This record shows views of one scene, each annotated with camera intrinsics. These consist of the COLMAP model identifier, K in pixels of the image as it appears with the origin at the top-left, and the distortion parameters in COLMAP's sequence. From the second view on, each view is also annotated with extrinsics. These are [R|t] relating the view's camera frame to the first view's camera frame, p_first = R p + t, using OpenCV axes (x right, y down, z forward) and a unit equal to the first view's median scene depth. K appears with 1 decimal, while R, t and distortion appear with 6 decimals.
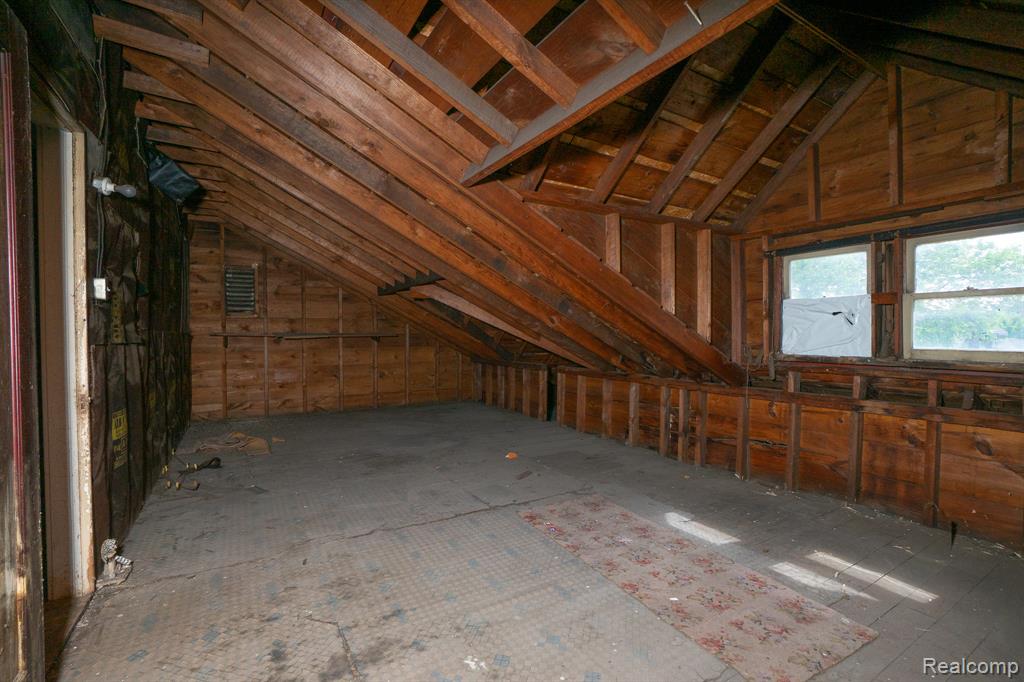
lens RADIAL K [[466.9, 0, 513.4], [0, 466.9, 342.8], [0, 0, 1]] dist [-0.002446, 0.000026]
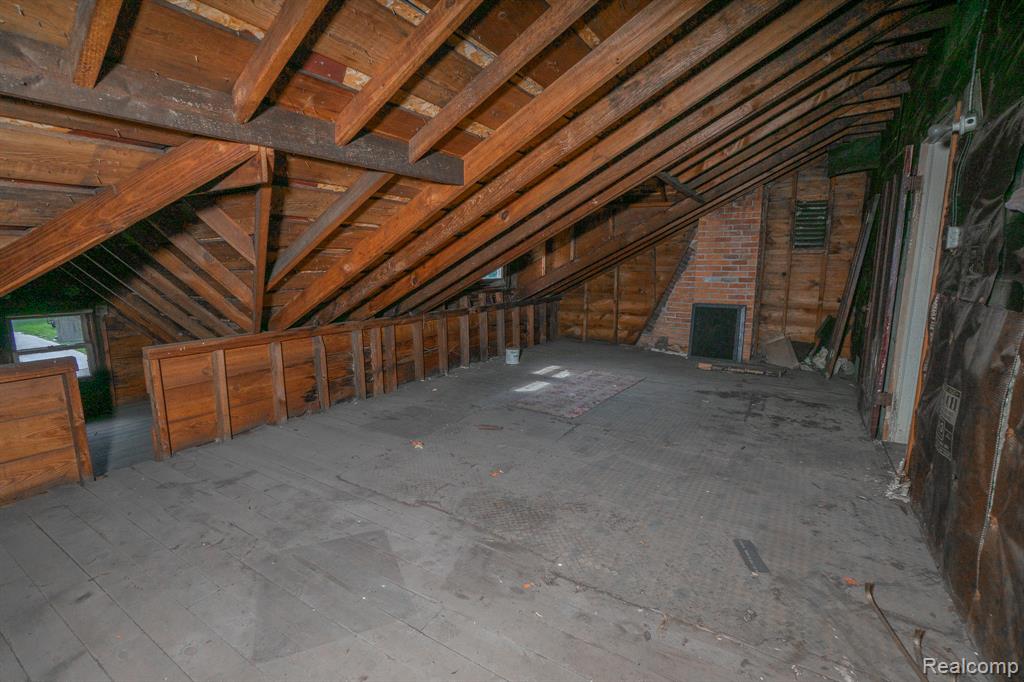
lens RADIAL K [[466.9, 0, 513.4], [0, 466.9, 342.8], [0, 0, 1]] dist [-0.002446, 0.000026]
pose [[-0.465438, -0.141323, 0.873725, -1.036844], [0.014315, 0.985839, 0.167083, -0.057341], [-0.884965, 0.090275, -0.456824, 1.768668]]
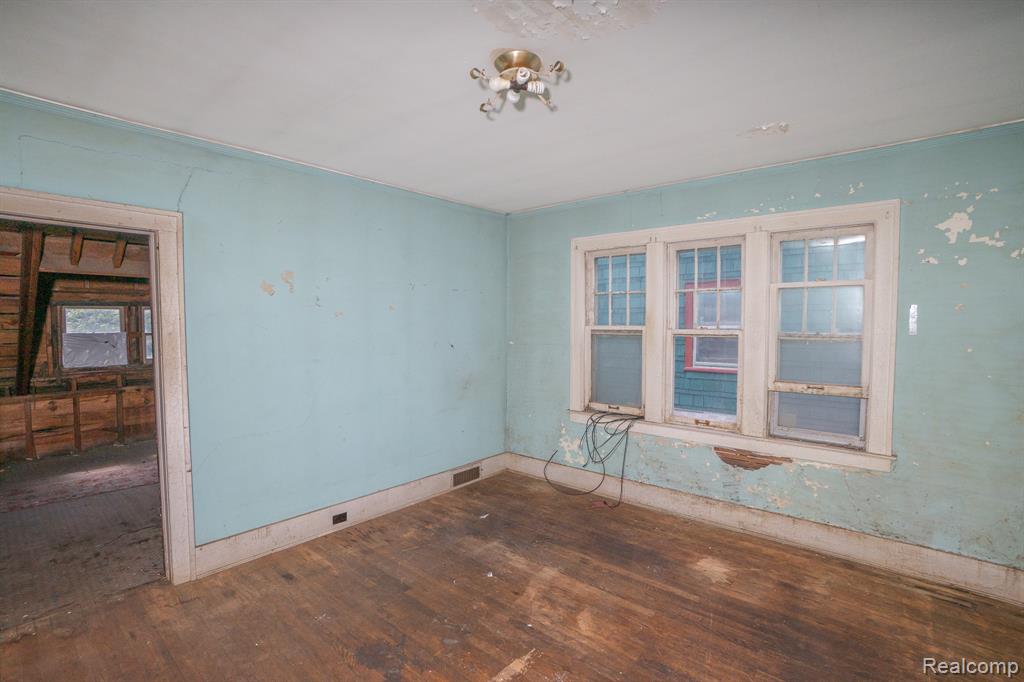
lens RADIAL K [[466.9, 0, 513.4], [0, 466.9, 342.8], [0, 0, 1]] dist [-0.002446, 0.000026]
pose [[-0.325799, -0.037400, 0.944699, -1.636085], [0.013204, 0.998940, 0.044102, -0.127996], [-0.945347, 0.026842, -0.324960, 0.089232]]
